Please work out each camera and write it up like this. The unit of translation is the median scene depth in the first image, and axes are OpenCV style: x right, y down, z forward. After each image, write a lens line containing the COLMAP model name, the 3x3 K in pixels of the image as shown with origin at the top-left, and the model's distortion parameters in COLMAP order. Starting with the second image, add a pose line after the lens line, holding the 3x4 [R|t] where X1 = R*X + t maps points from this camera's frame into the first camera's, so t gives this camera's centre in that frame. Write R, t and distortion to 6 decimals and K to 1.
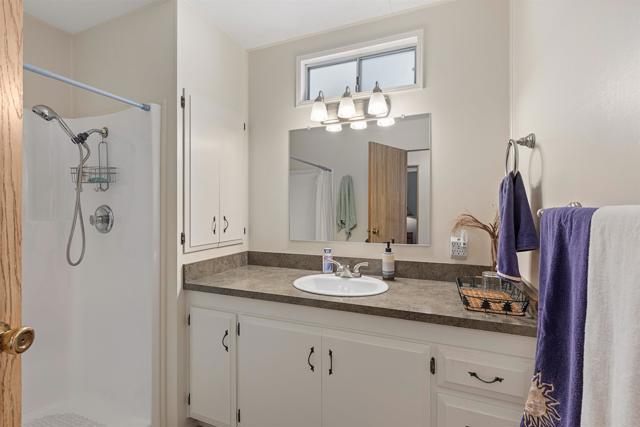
lens RADIAL K [[292.8, 0, 319.5], [0, 292.8, 218.7], [0, 0, 1]] dist [-0.003469, -0.000434]
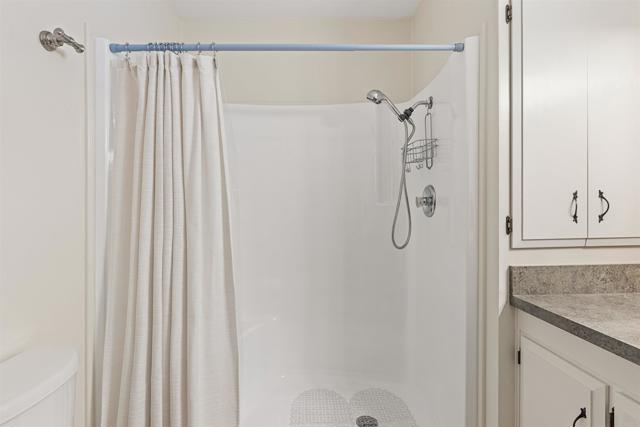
lens RADIAL K [[310.4, 0, 320.6], [0, 310.4, 212.0], [0, 0, 1]] dist [-0.015339, 0.000350]
pose [[0.393153, -0.001716, -0.919471, -0.007316], [-0.014960, 0.999854, -0.008263, 0.044423], [0.919351, 0.017004, 0.393070, 0.313220]]
